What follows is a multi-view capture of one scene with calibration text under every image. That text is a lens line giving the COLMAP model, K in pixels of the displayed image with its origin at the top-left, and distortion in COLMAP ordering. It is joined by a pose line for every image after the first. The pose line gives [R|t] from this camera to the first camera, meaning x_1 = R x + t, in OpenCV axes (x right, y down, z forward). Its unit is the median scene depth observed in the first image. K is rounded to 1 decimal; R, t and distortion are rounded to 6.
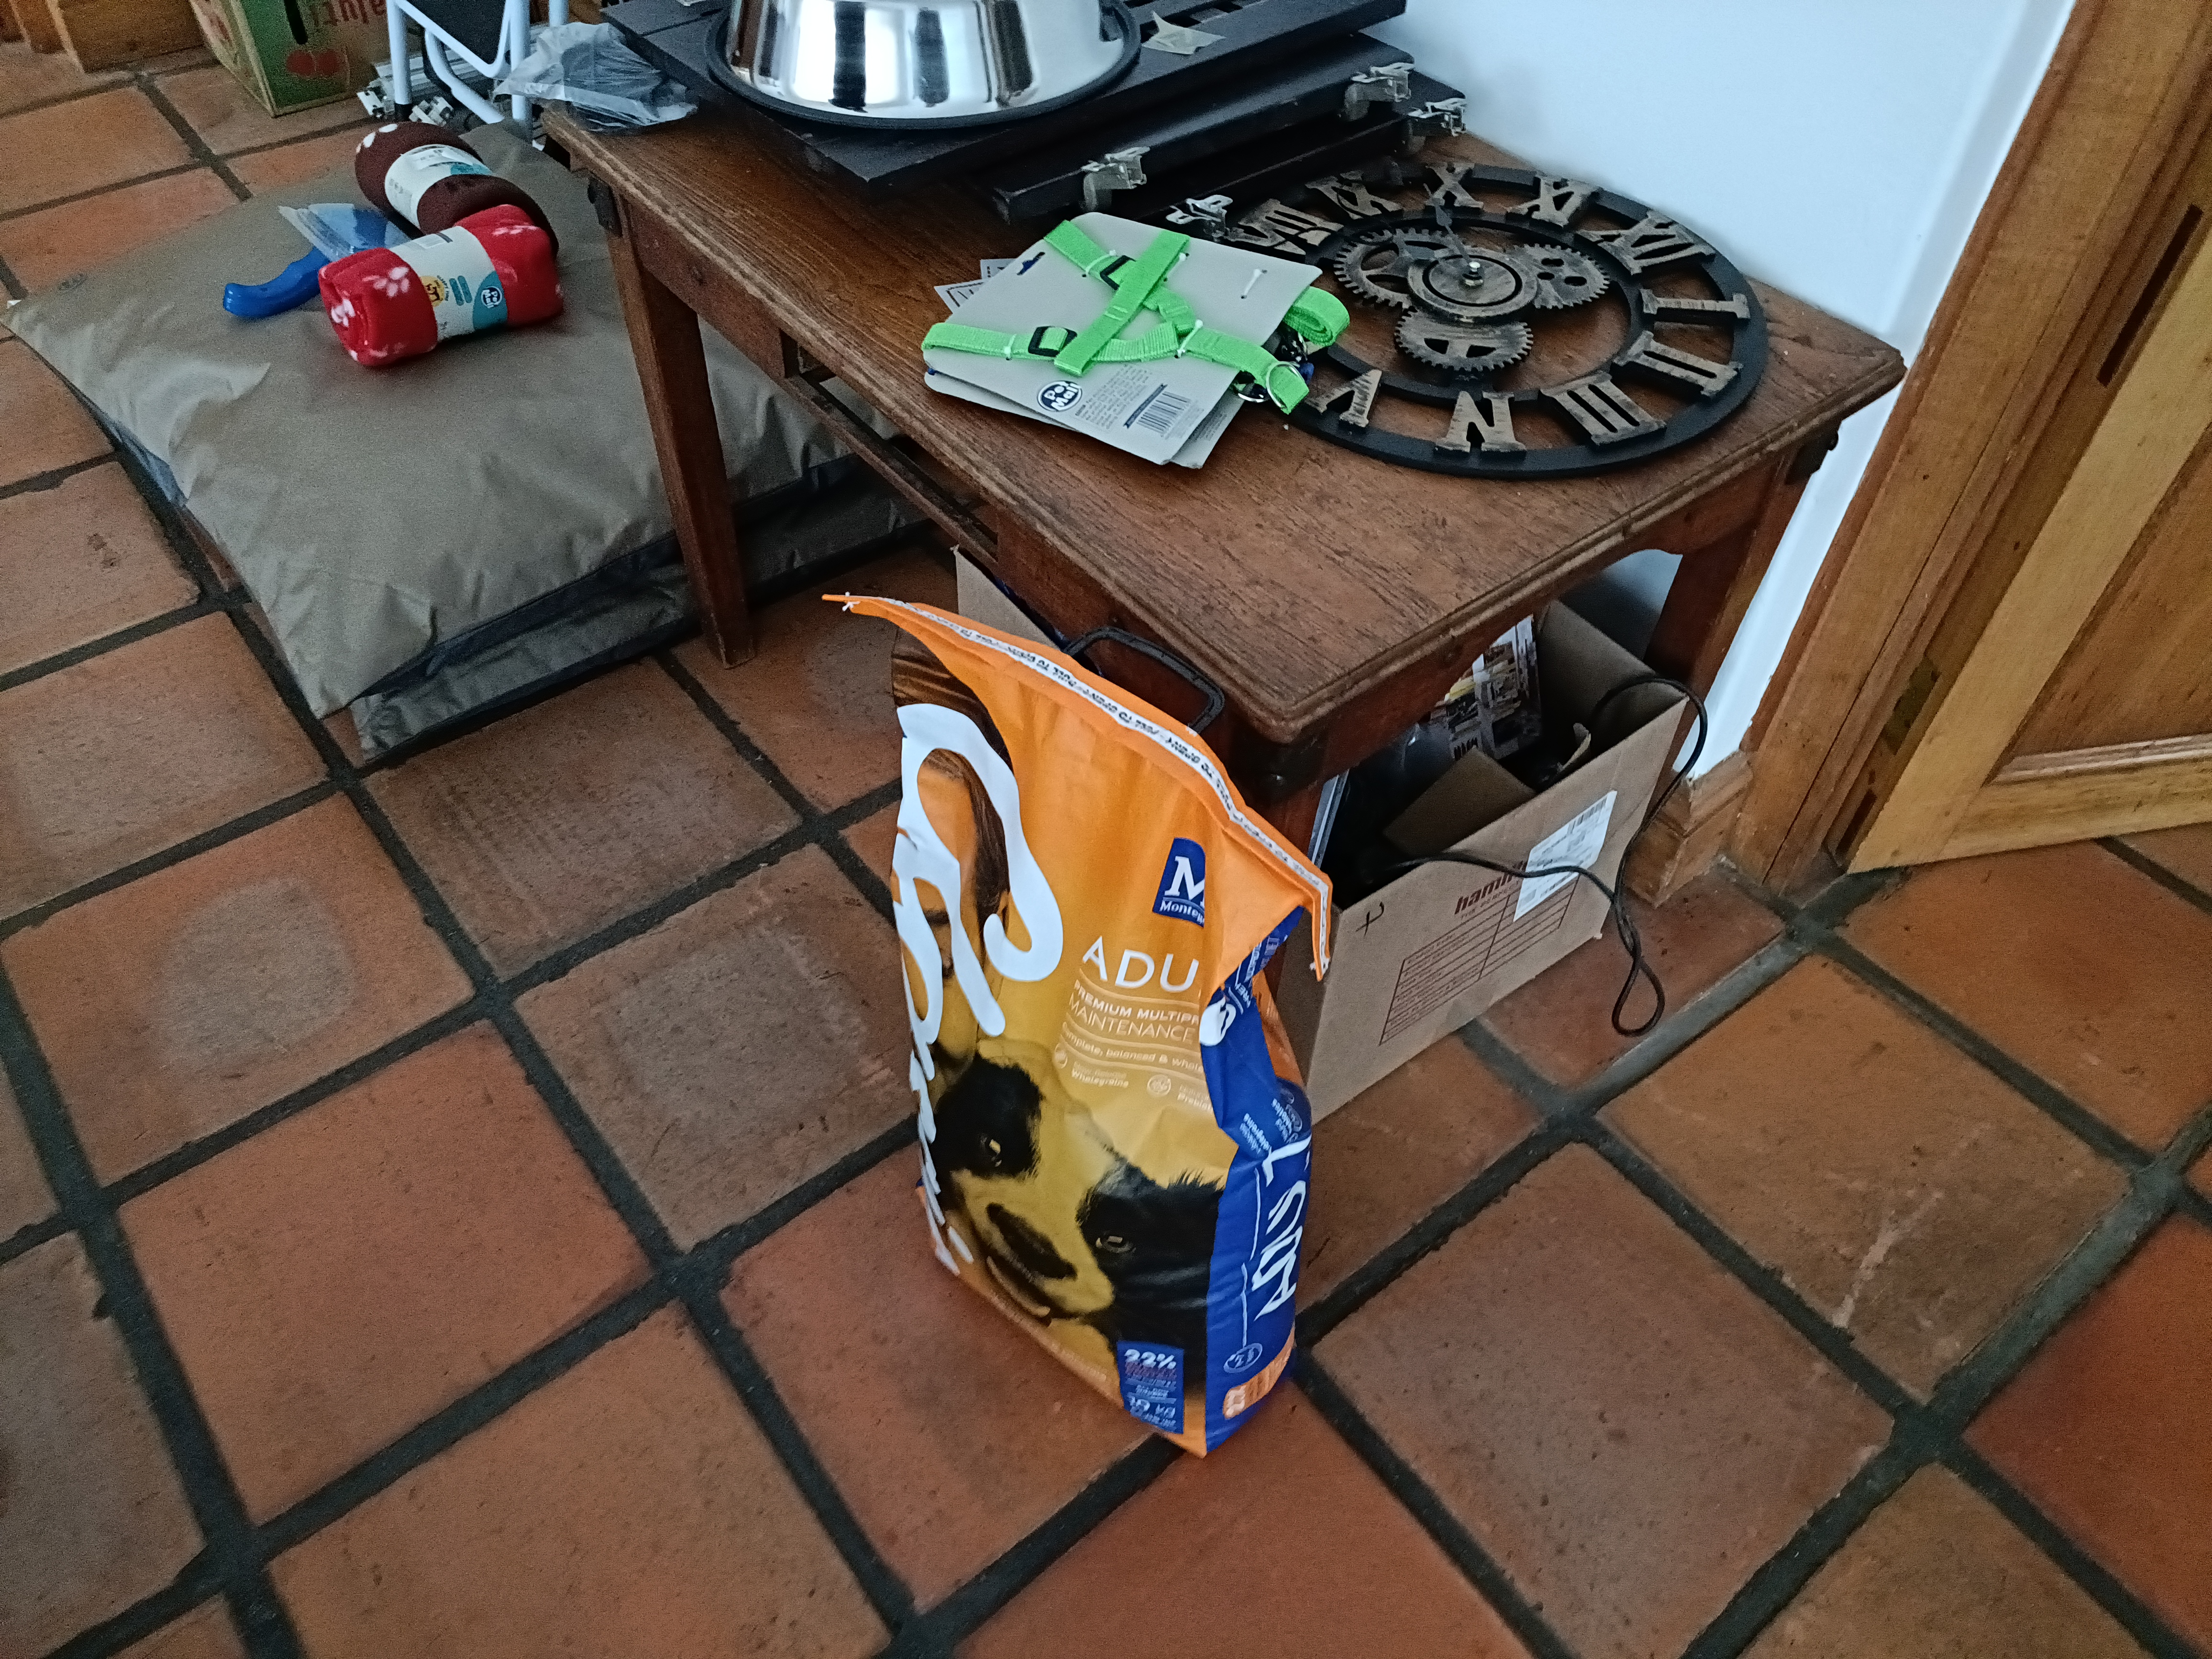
lens RADIAL K [[1629.1, 0, 1106.0], [0, 1629.1, 829.5], [0, 0, 1]] dist [0.027428, -0.006541]
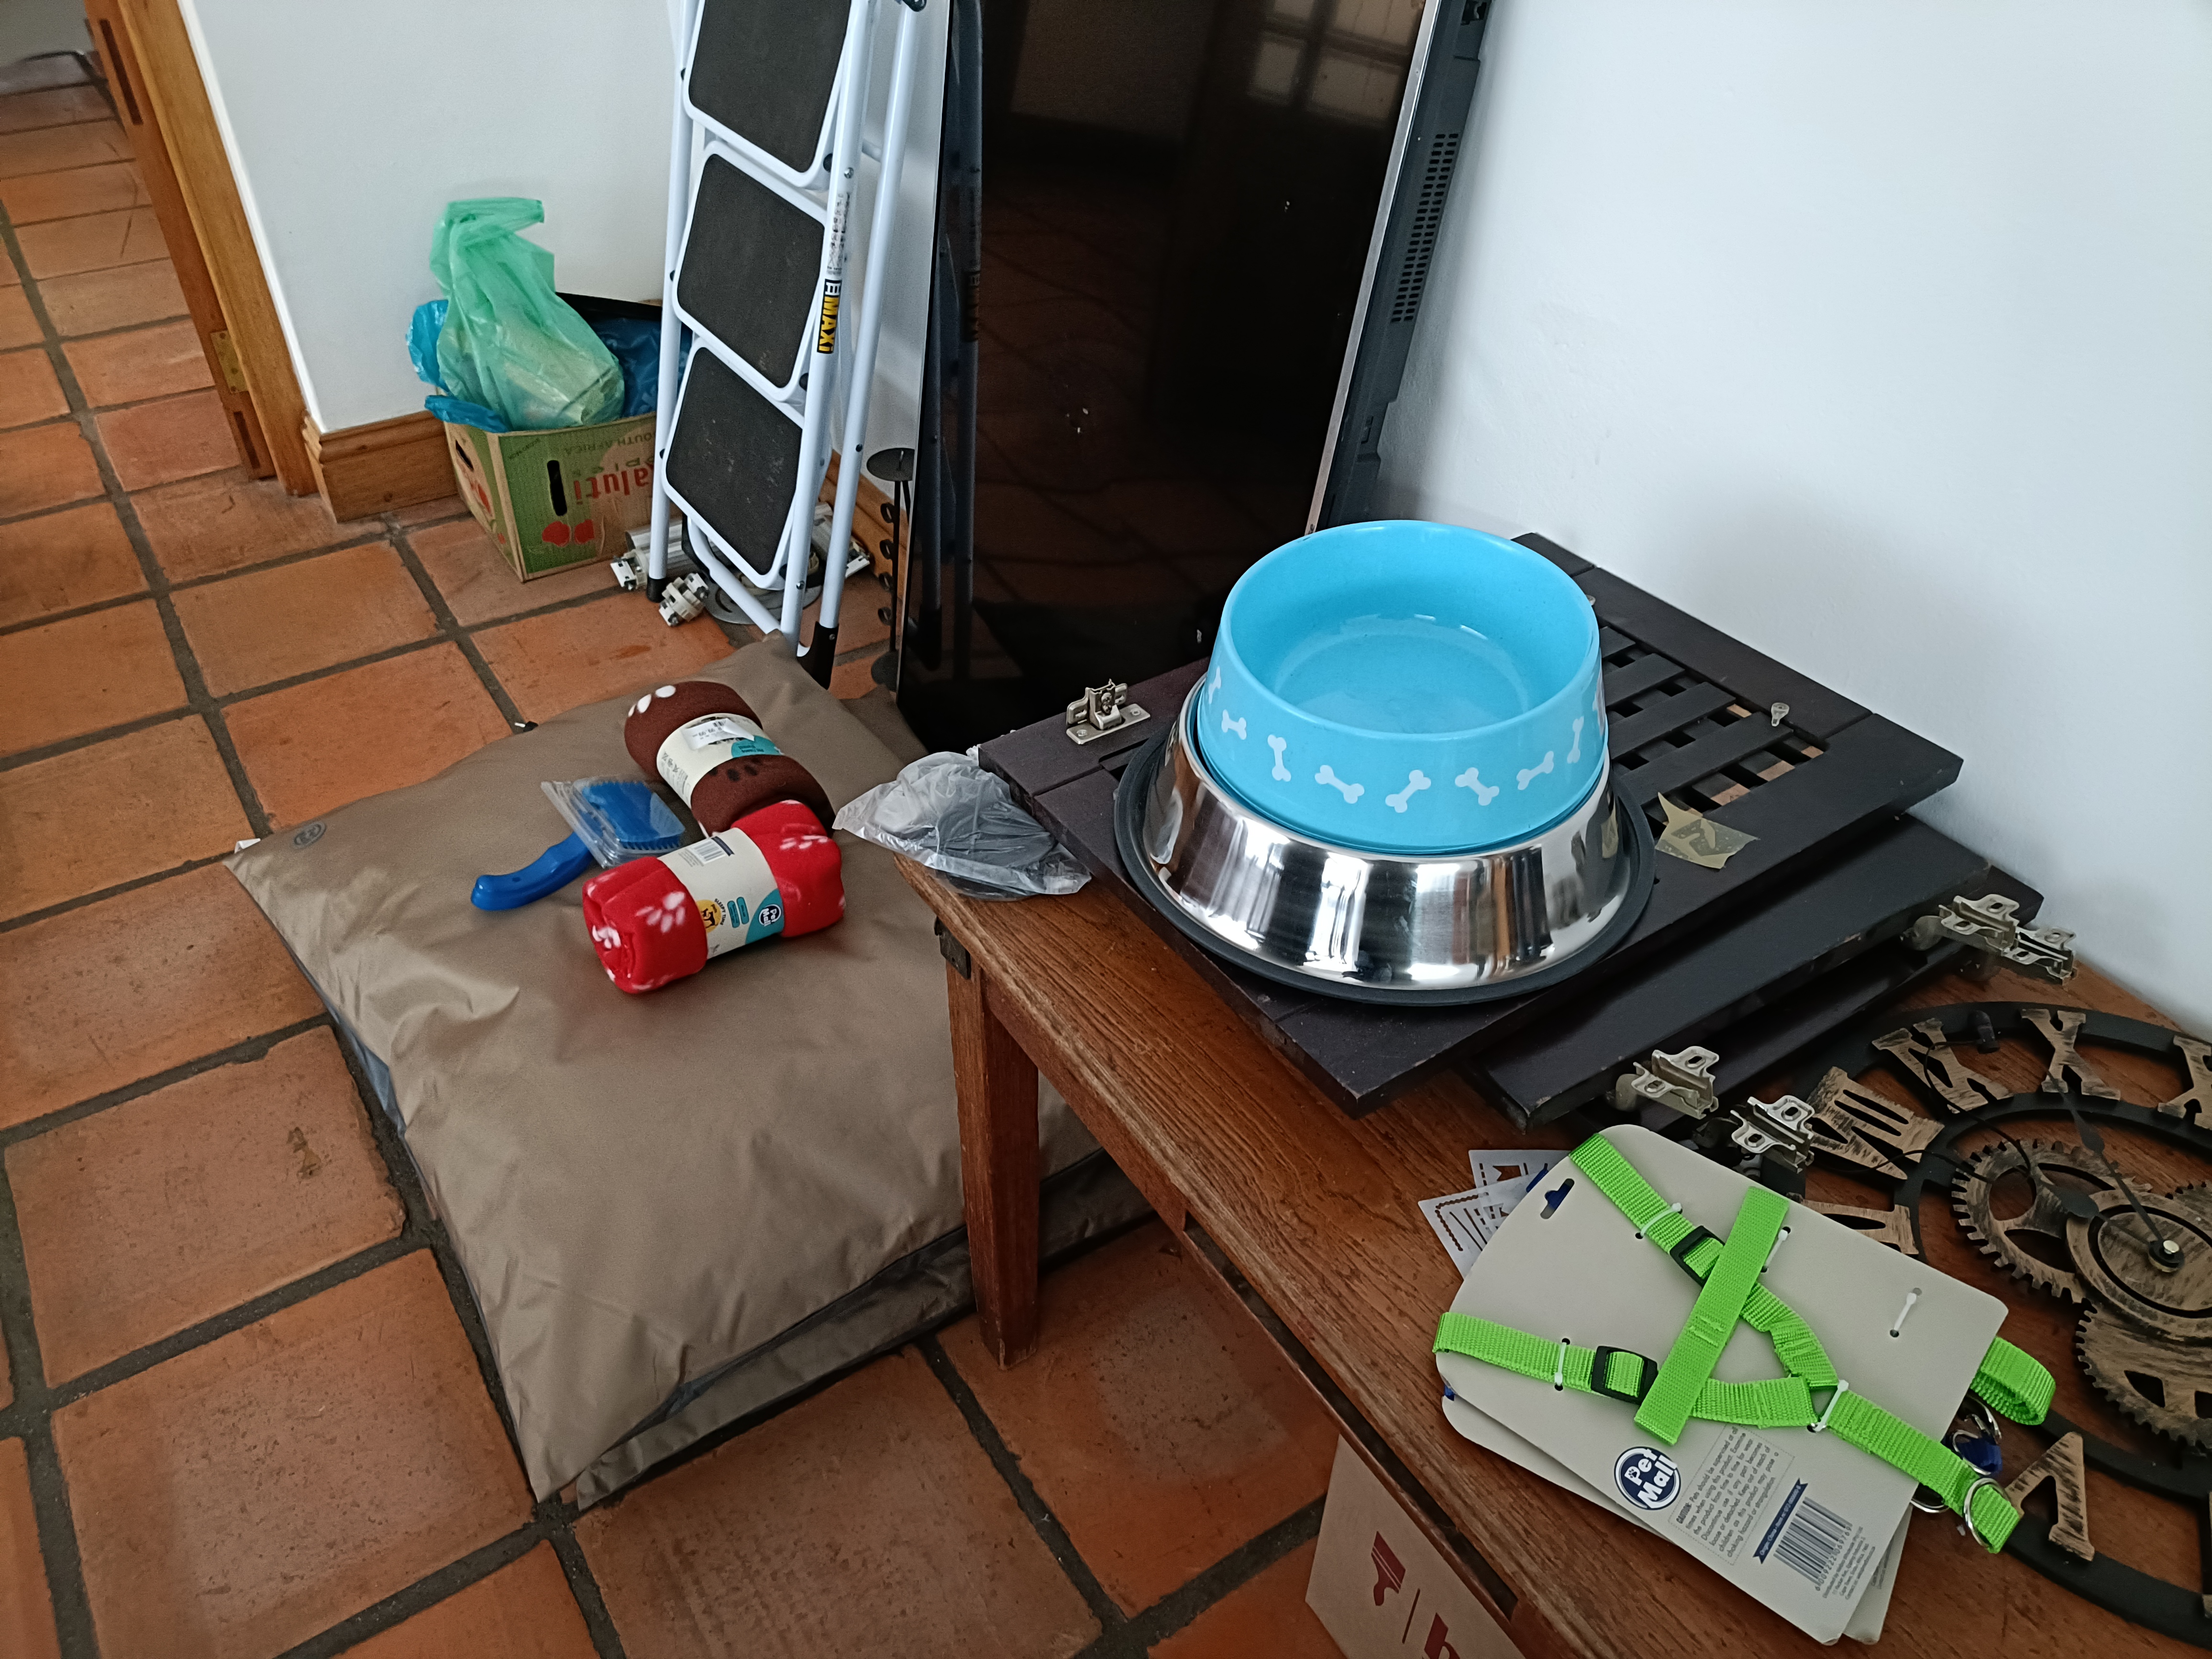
lens RADIAL K [[1629.1, 0, 1106.0], [0, 1629.1, 829.5], [0, 0, 1]] dist [0.027428, -0.006541]
pose [[0.996582, 0.052237, -0.064003, -0.147353], [-0.060613, 0.988738, -0.136830, -0.272542], [0.056134, 0.140242, 0.988525, 0.143932]]
